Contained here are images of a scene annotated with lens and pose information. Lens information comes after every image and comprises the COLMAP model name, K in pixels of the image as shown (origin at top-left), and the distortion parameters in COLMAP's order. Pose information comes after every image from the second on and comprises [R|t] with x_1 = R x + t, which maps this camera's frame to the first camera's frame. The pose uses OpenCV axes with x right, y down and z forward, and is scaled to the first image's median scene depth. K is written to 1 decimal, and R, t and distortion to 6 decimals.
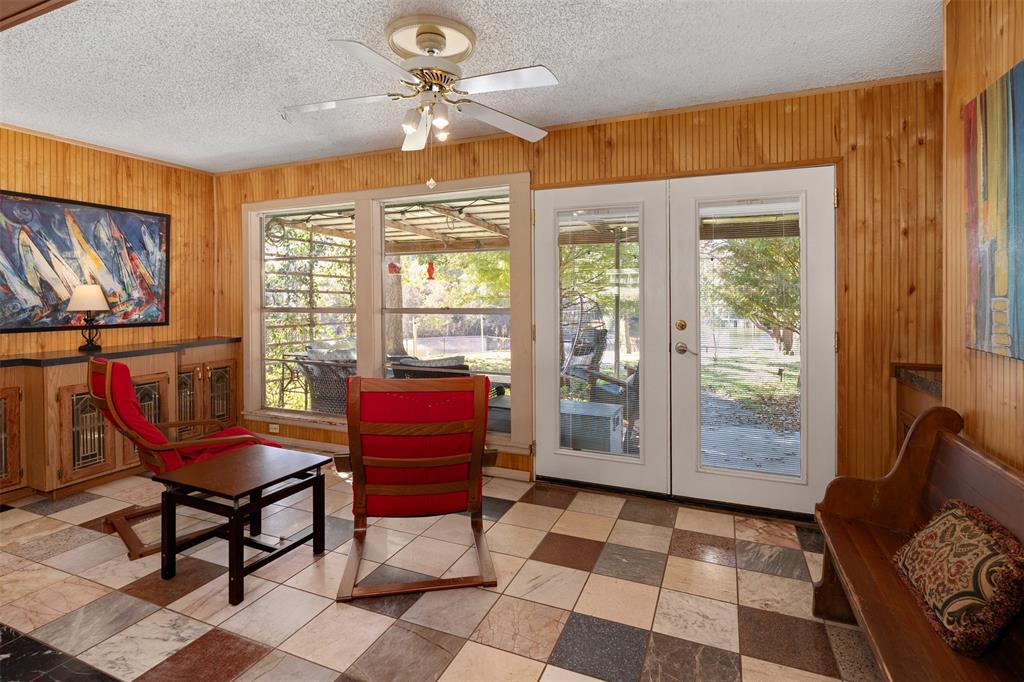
lens RADIAL K [[504.0, 0, 514.4], [0, 504.0, 291.5], [0, 0, 1]] dist [-0.001556, -0.000367]
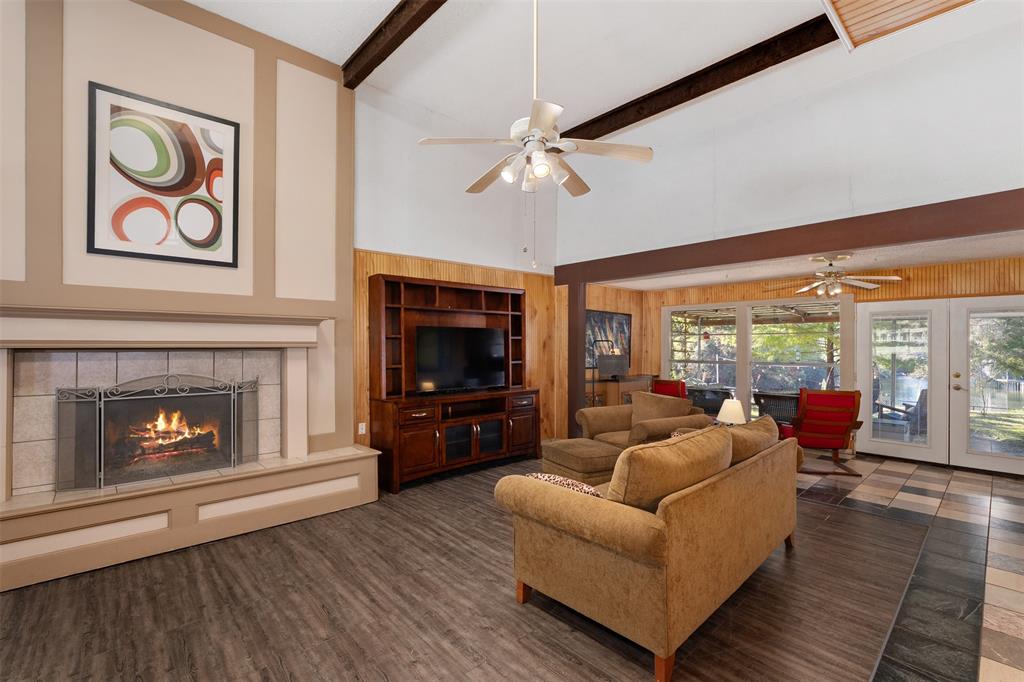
lens RADIAL K [[457.7, 0, 515.2], [0, 457.7, 344.5], [0, 0, 1]] dist [-0.004792, 0.000421]
pose [[0.911923, 0.008310, -0.410276, -0.405127], [-0.008777, 0.999961, 0.000744, -0.029642], [0.410267, 0.002923, 0.911961, -1.047747]]
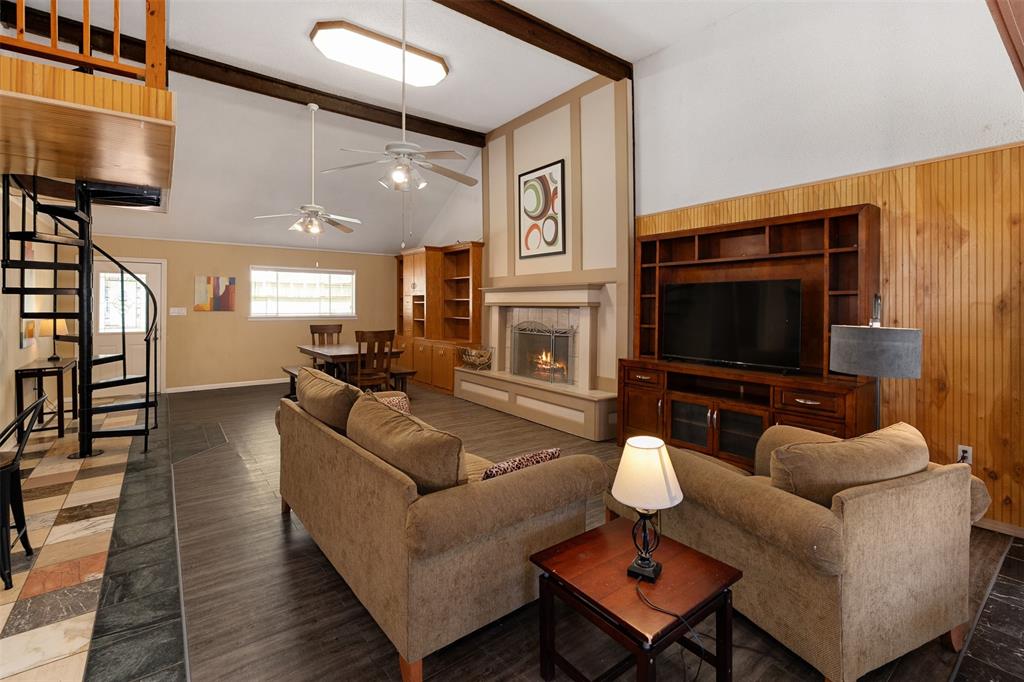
lens RADIAL K [[458.7, 0, 510.5], [0, 458.7, 305.7], [0, 0, 1]] dist [-0.003423, -0.000821]
pose [[-0.493521, 0.007790, -0.869699, 0.064628], [-0.000943, 0.999955, 0.009491, -0.034061], [0.869733, 0.005504, -0.493491, 0.276169]]
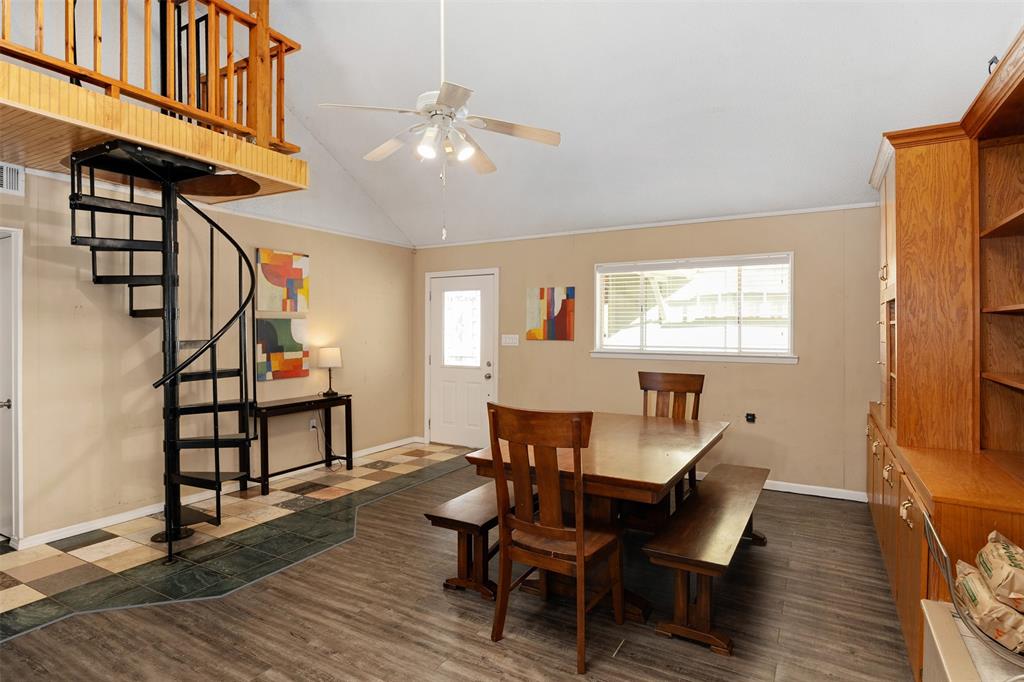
lens RADIAL K [[542.8, 0, 517.2], [0, 542.8, 330.5], [0, 0, 1]] dist [-0.003895, -0.001003]
pose [[-0.993542, 0.007284, 0.113230, -1.154021], [0.007478, 0.999971, 0.001290, -0.020530], [-0.113217, 0.002129, -0.993568, -0.306262]]
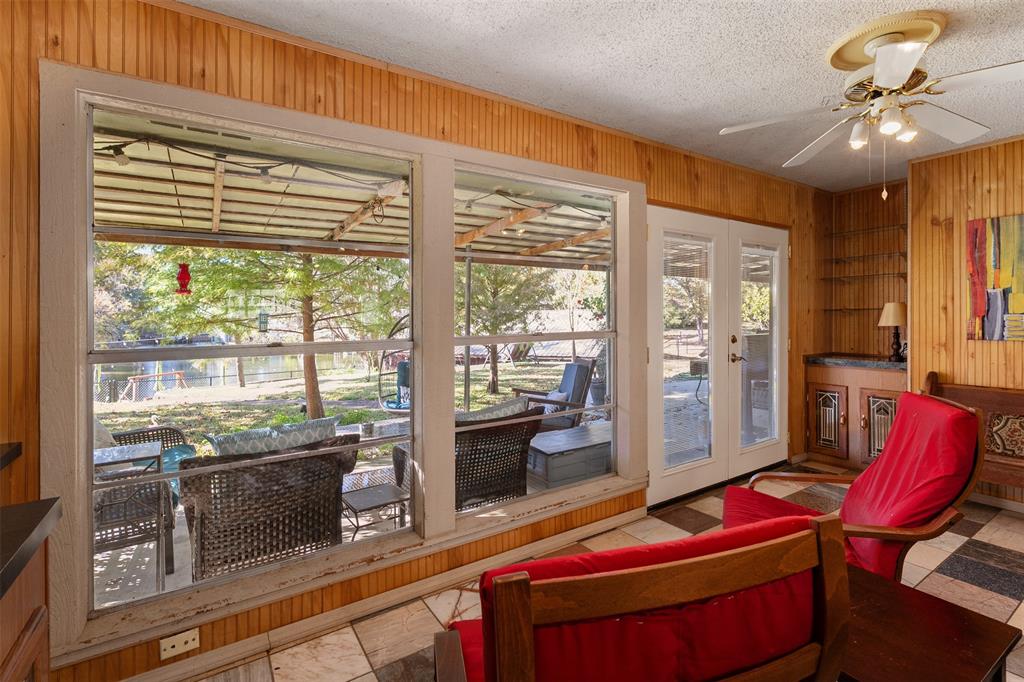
lens RADIAL K [[477.0, 0, 513.3], [0, 477.0, 315.7], [0, 0, 1]] dist [-0.001629, -0.000020]
pose [[0.557124, 0.004824, 0.830415, -0.787439], [0.005247, 0.999943, -0.009329, 0.014635], [-0.830413, 0.009554, 0.557067, 0.667928]]
